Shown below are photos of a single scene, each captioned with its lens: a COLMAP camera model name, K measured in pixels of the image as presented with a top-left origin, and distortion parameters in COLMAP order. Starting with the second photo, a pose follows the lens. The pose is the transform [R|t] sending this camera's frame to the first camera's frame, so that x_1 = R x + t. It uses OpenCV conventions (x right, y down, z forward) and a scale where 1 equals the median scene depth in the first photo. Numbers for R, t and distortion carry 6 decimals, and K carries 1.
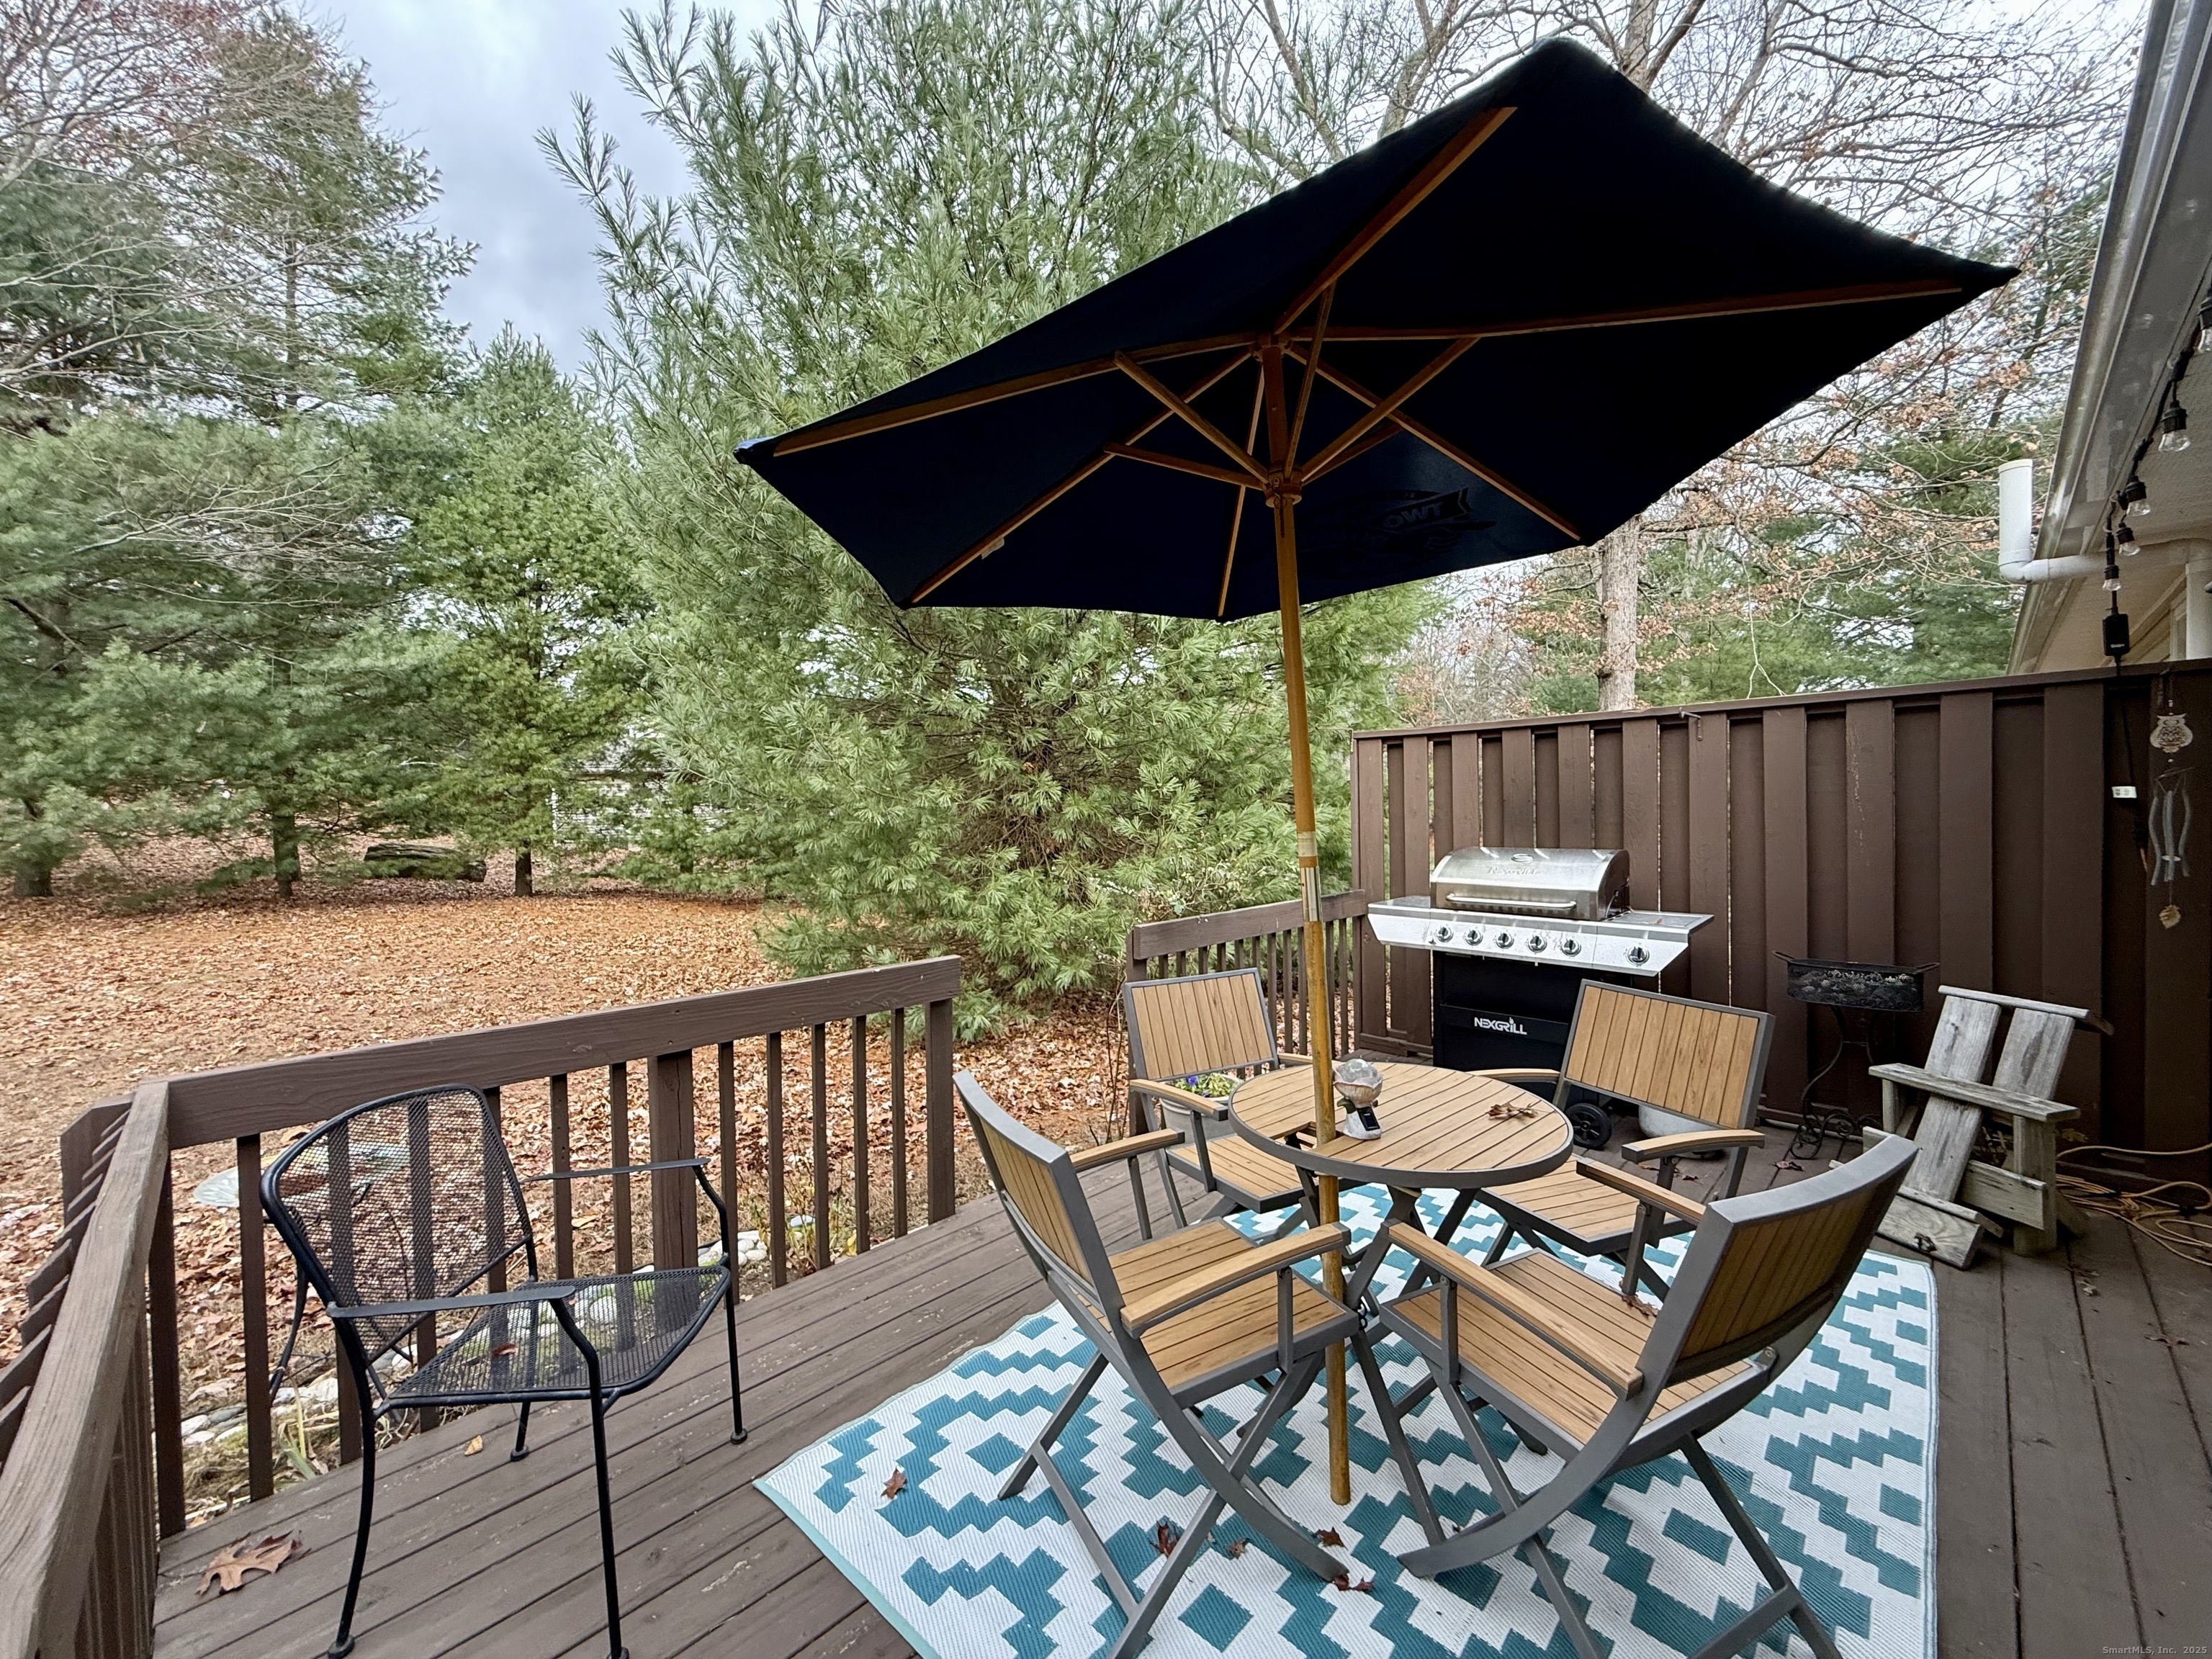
lens RADIAL K [[927.1, 0, 1100.2], [0, 927.1, 822.8], [0, 0, 1]] dist [-0.001413, 0.000202]
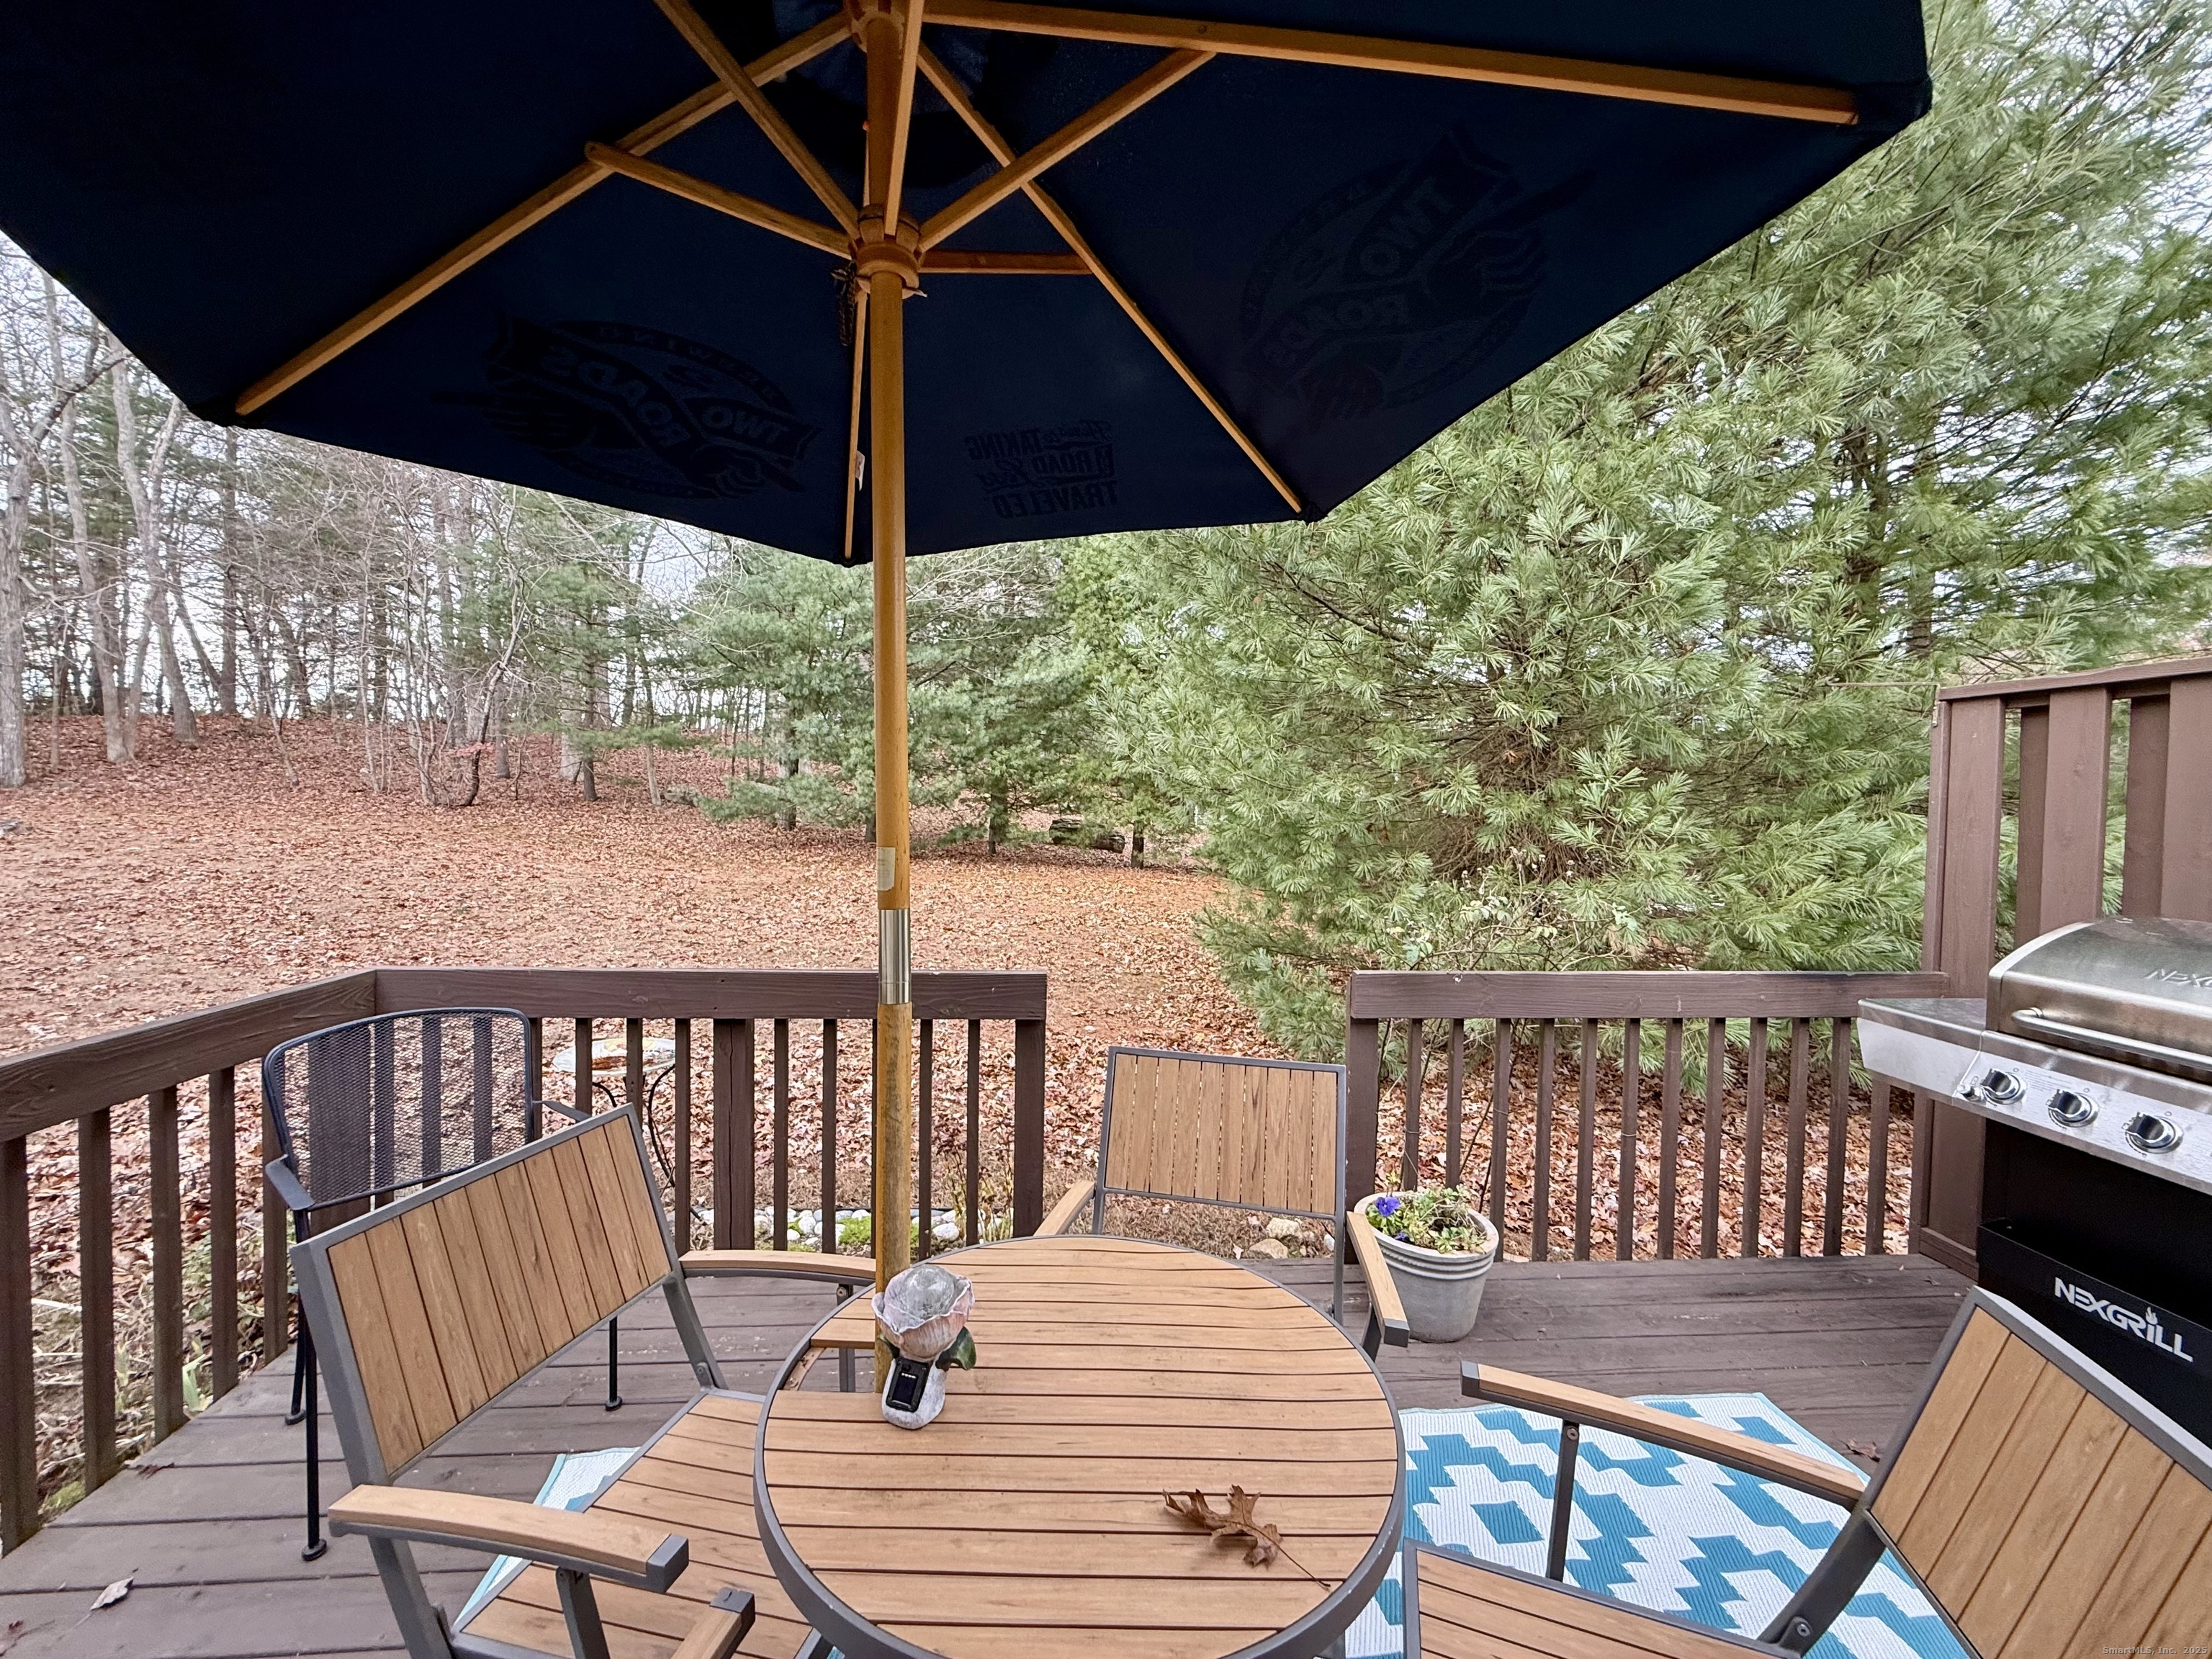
lens RADIAL K [[903.6, 0, 1066.9], [0, 903.6, 836.9], [0, 0, 1]] dist [0.019542, 0.000019]
pose [[0.745363, 0.057779, -0.664151, 0.306196], [-0.041737, 0.998327, 0.040010, -0.011098], [0.665351, -0.002102, 0.746527, 0.288603]]
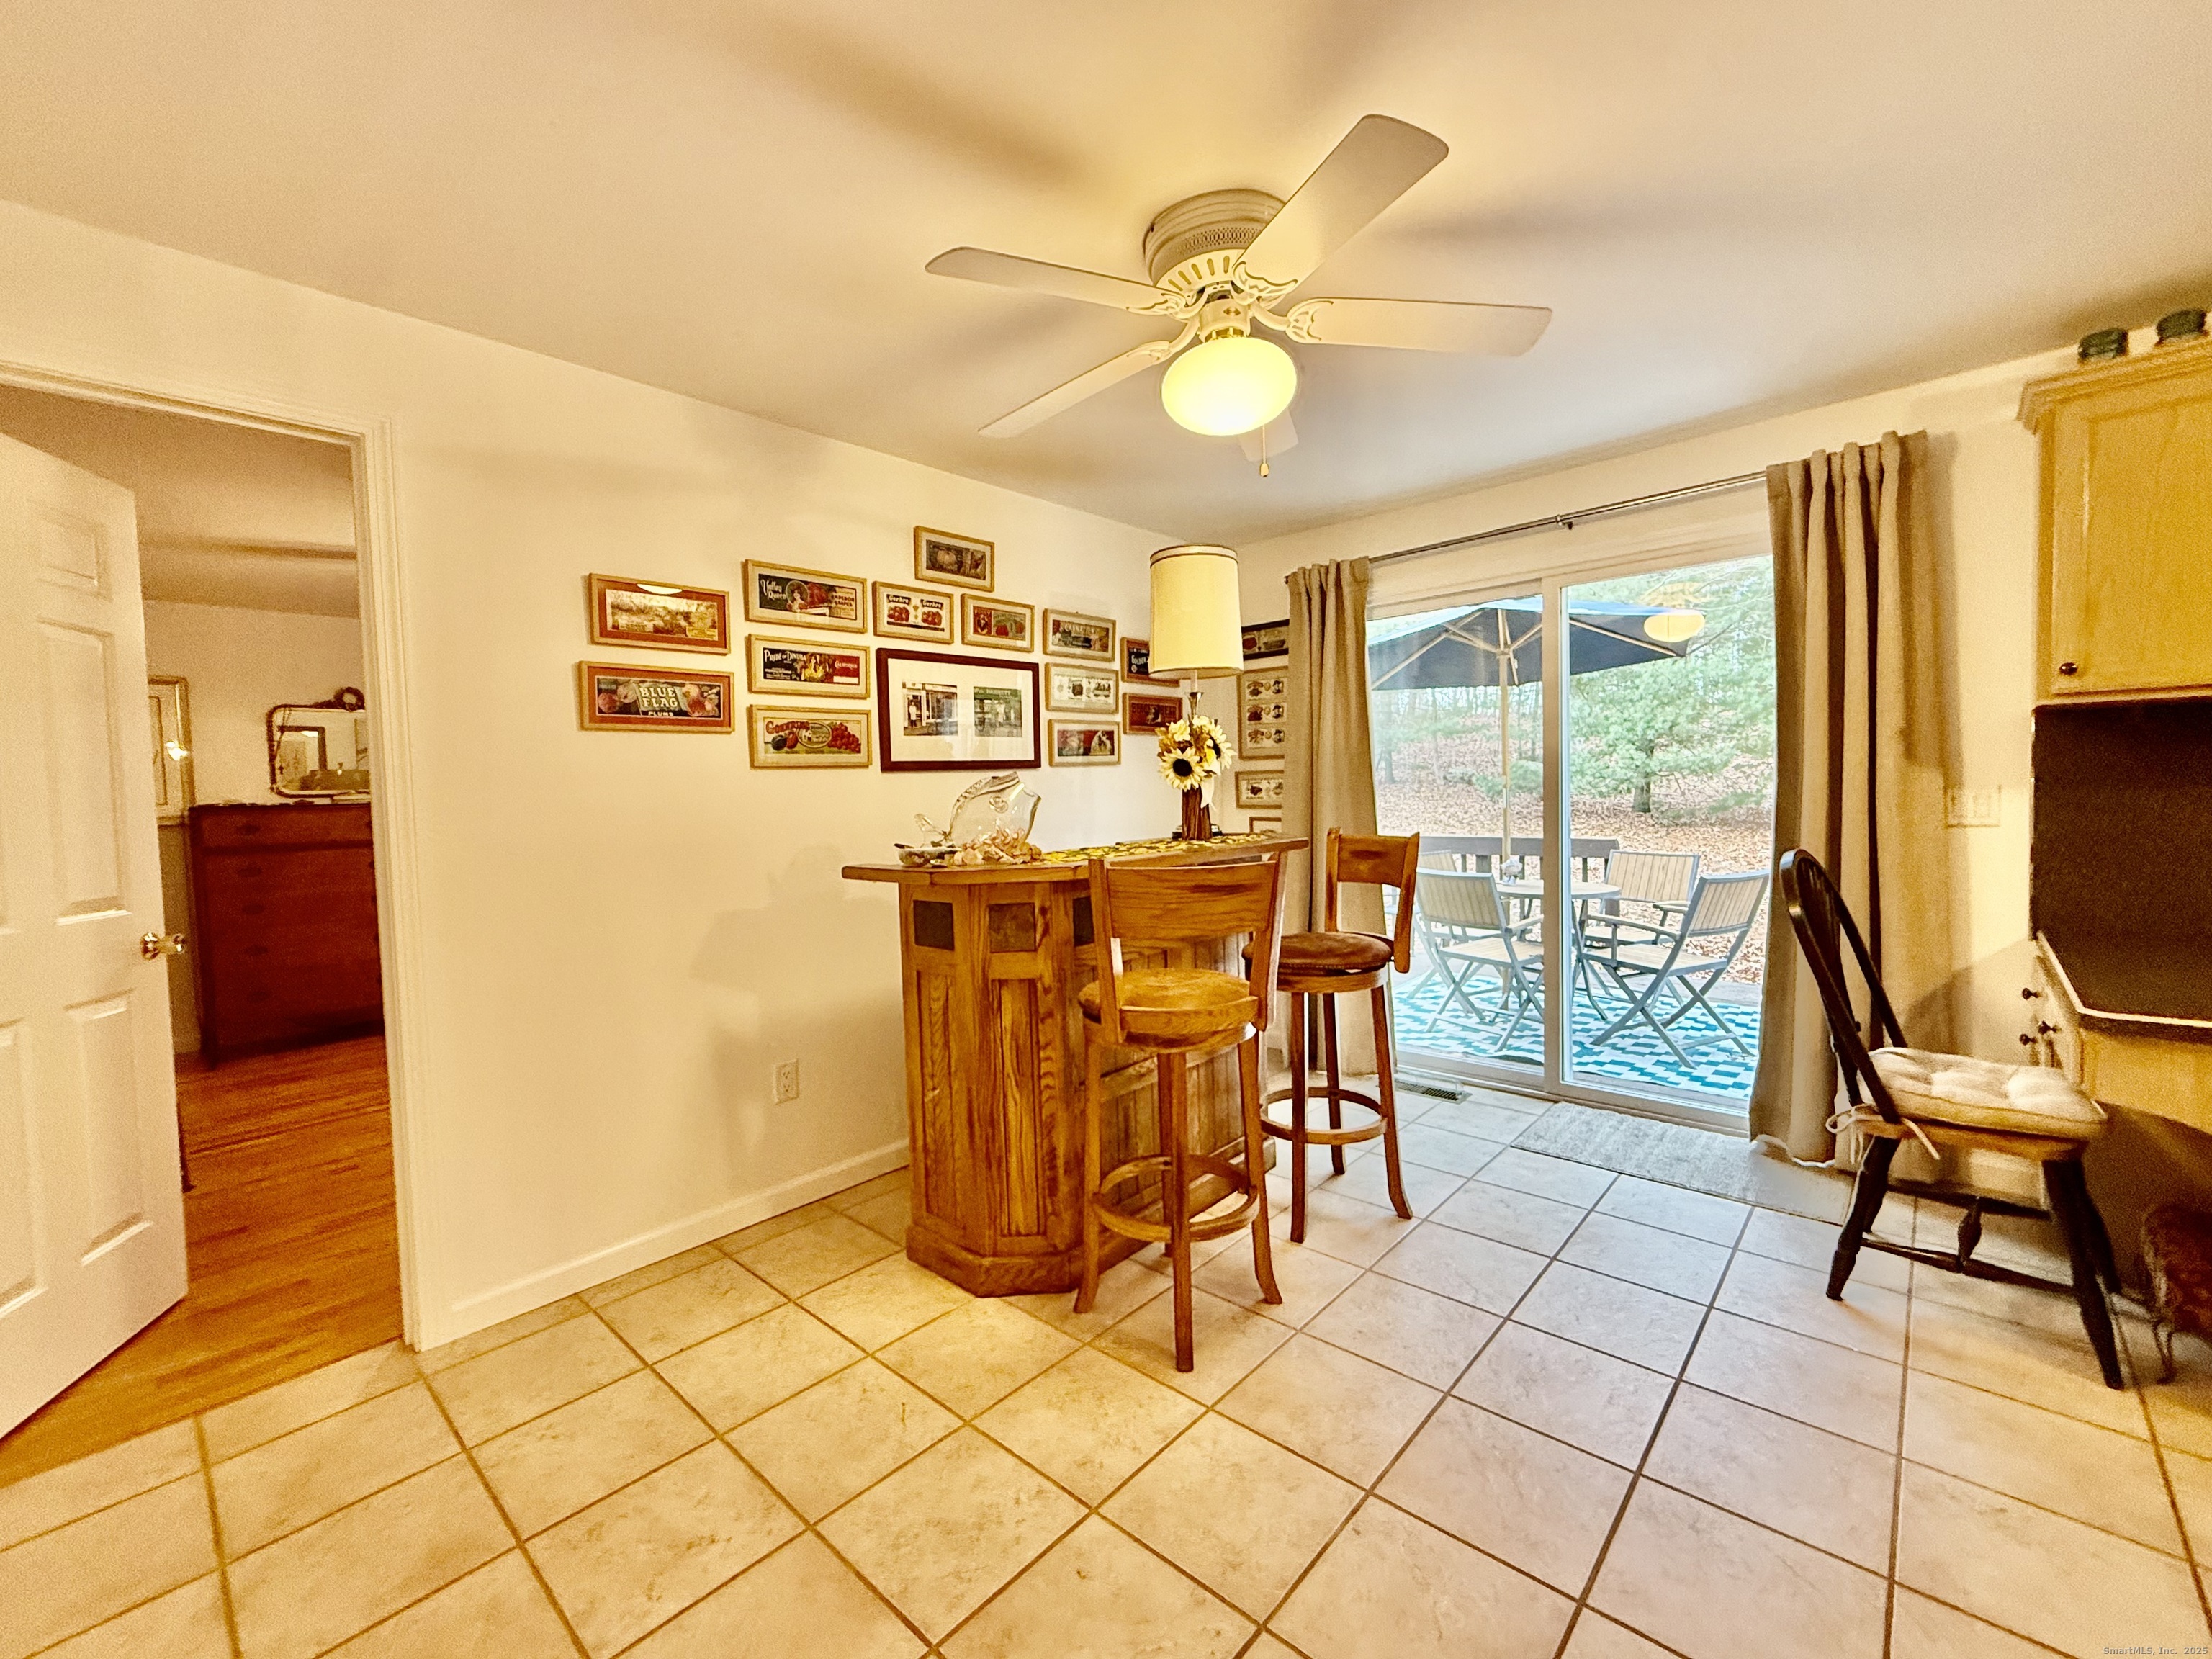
lens RADIAL K [[927.1, 0, 1100.2], [0, 927.1, 822.8], [0, 0, 1]] dist [-0.001413, 0.000202]
pose [[0.070875, 0.054253, -0.996009, 1.254473], [0.009359, 0.998440, 0.055051, -0.000443], [0.997441, -0.013224, 0.070257, -0.162398]]
